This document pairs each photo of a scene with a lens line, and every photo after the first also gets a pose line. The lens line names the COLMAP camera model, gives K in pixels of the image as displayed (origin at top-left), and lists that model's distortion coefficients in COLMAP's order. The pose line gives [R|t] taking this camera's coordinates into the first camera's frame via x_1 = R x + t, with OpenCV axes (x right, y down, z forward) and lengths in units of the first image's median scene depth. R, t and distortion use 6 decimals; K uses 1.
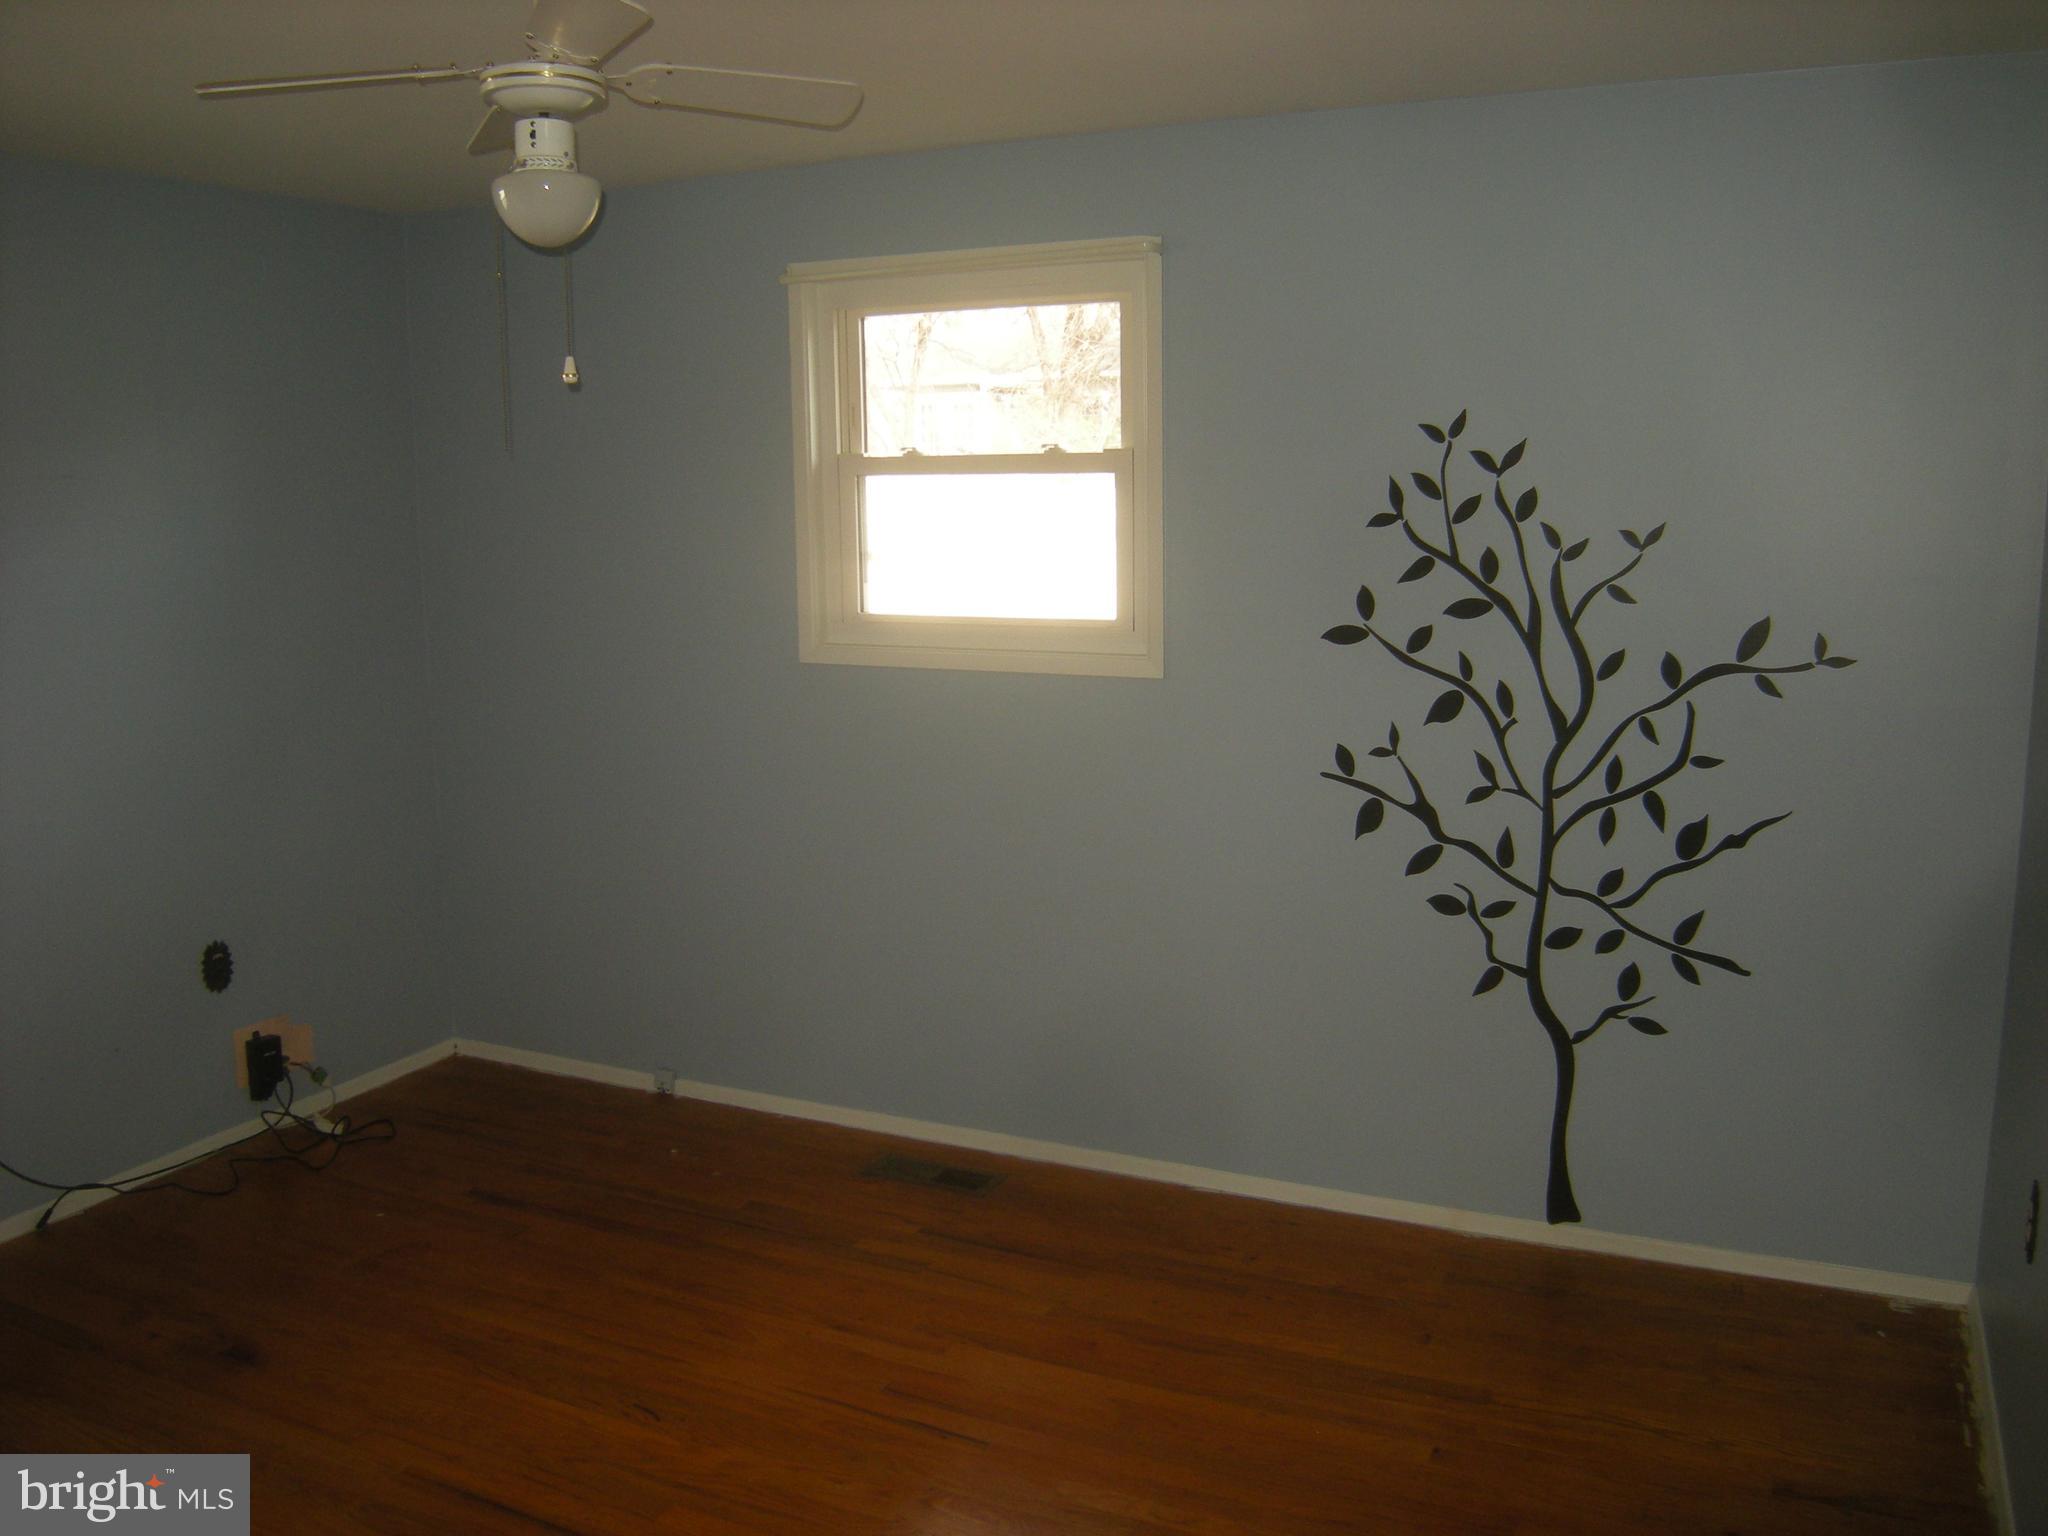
lens RADIAL K [[1731.4, 0, 1018.8], [0, 1731.4, 769.8], [0, 0, 1]] dist [-0.123025, 0.069231]
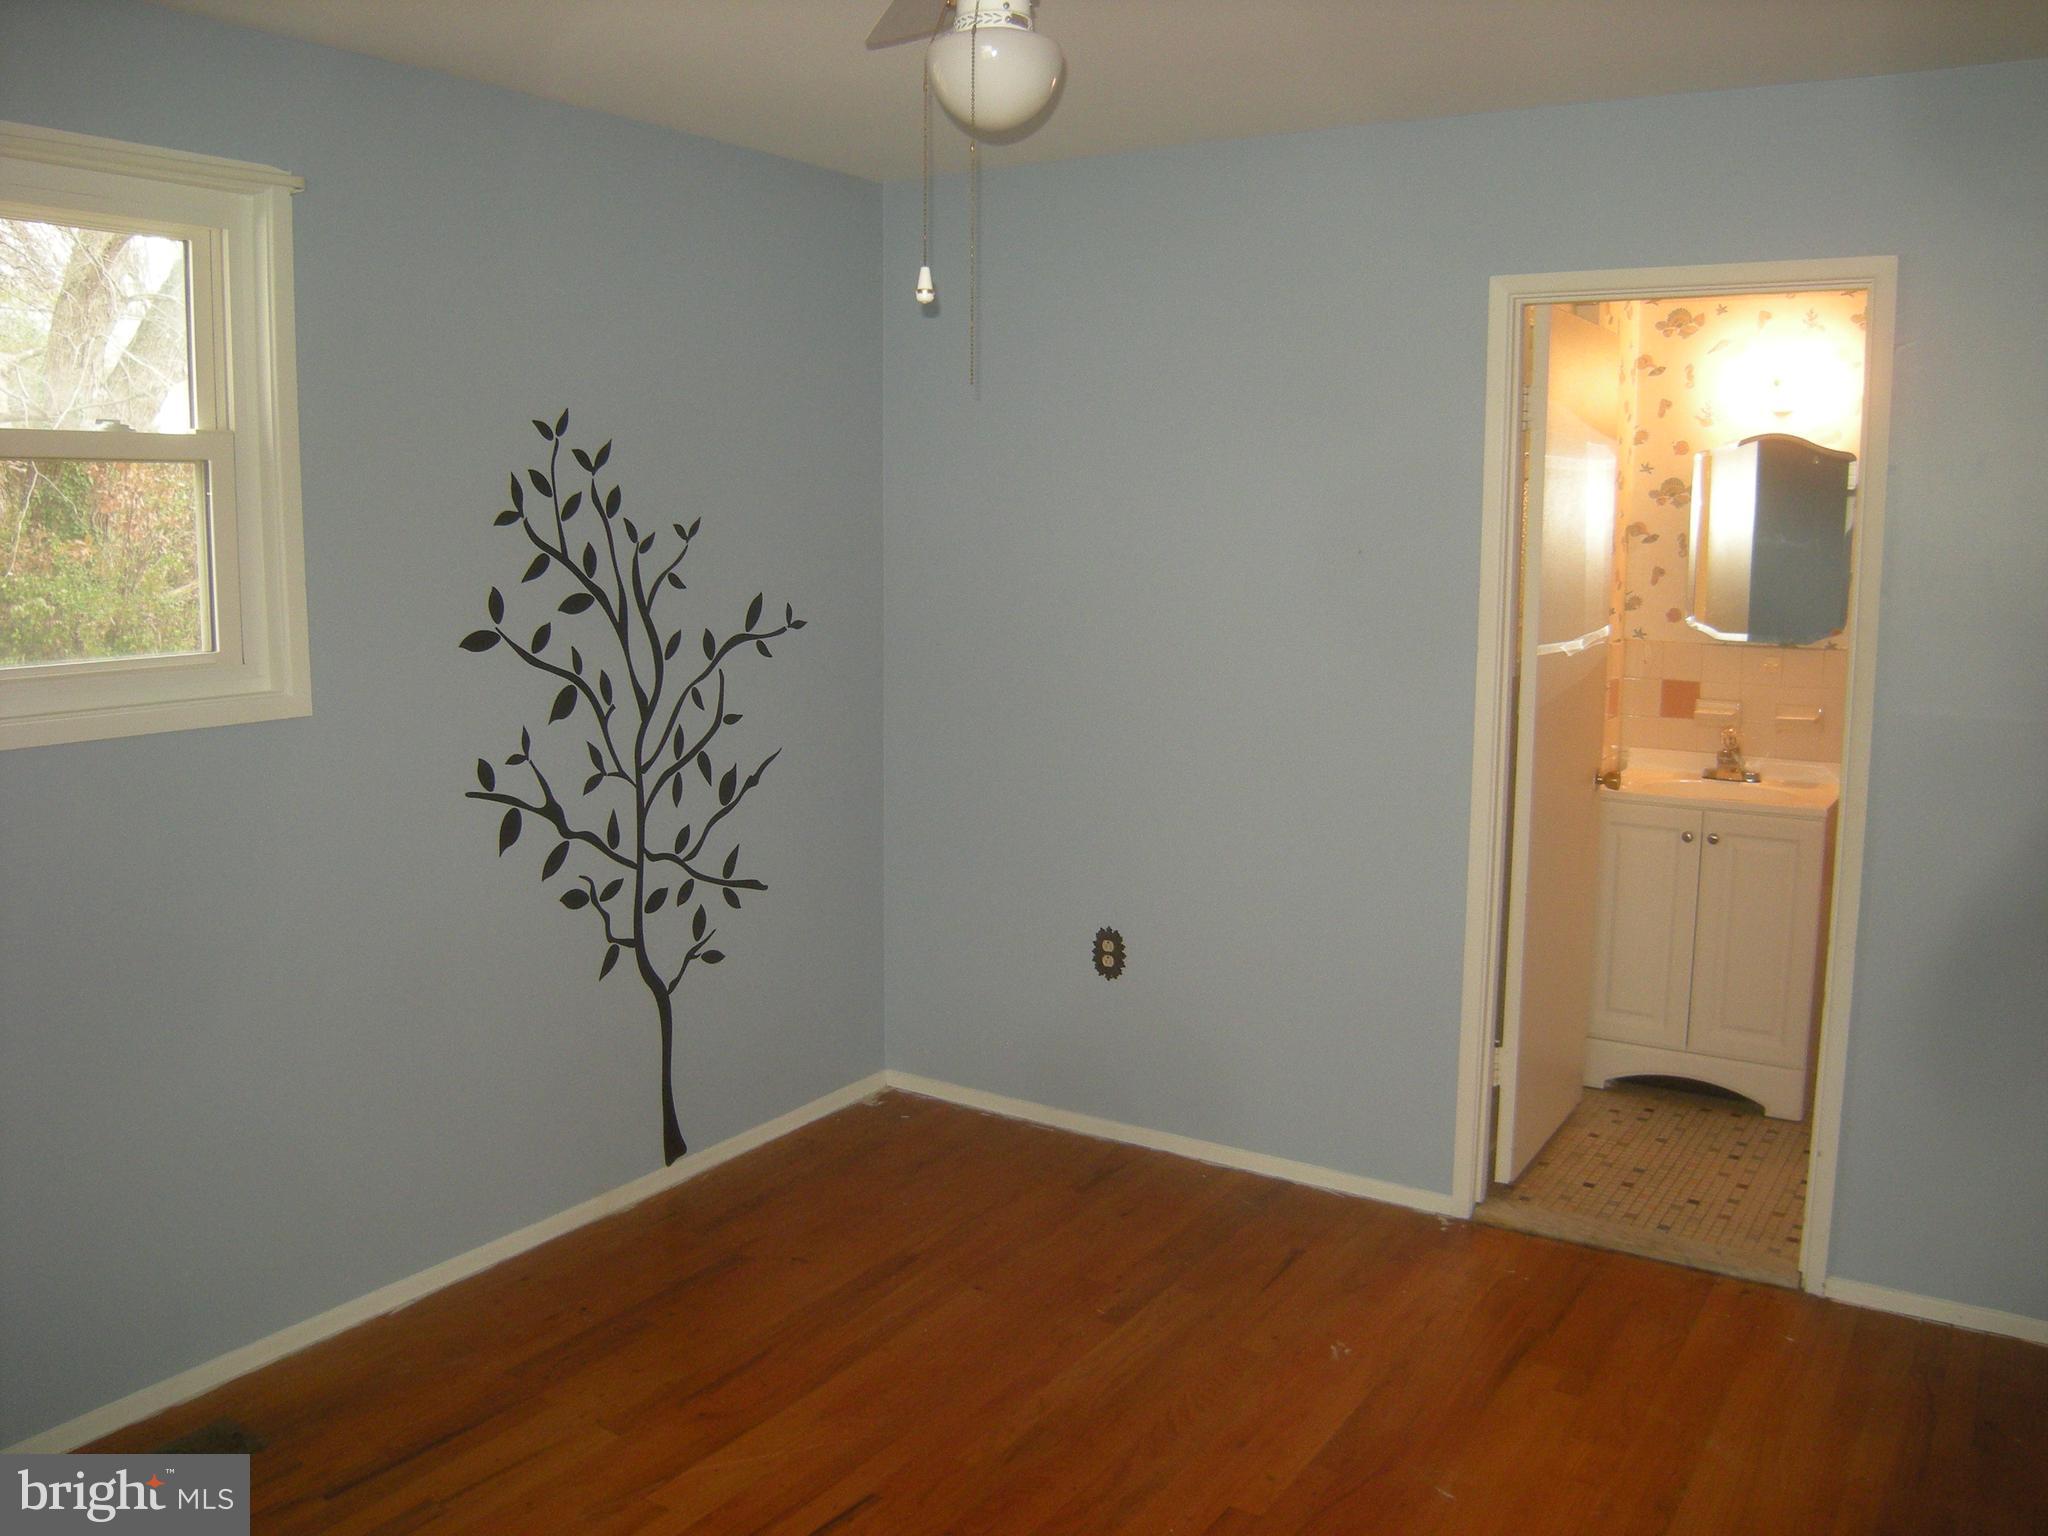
lens RADIAL K [[1731.4, 0, 1016.6], [0, 1731.4, 775.8], [0, 0, 1]] dist [-0.123025, 0.069231]
pose [[0.121569, -0.136448, 0.983160, -0.724680], [0.159709, 0.980289, 0.116302, -0.070554], [-0.979650, 0.142881, 0.140965, 0.614682]]
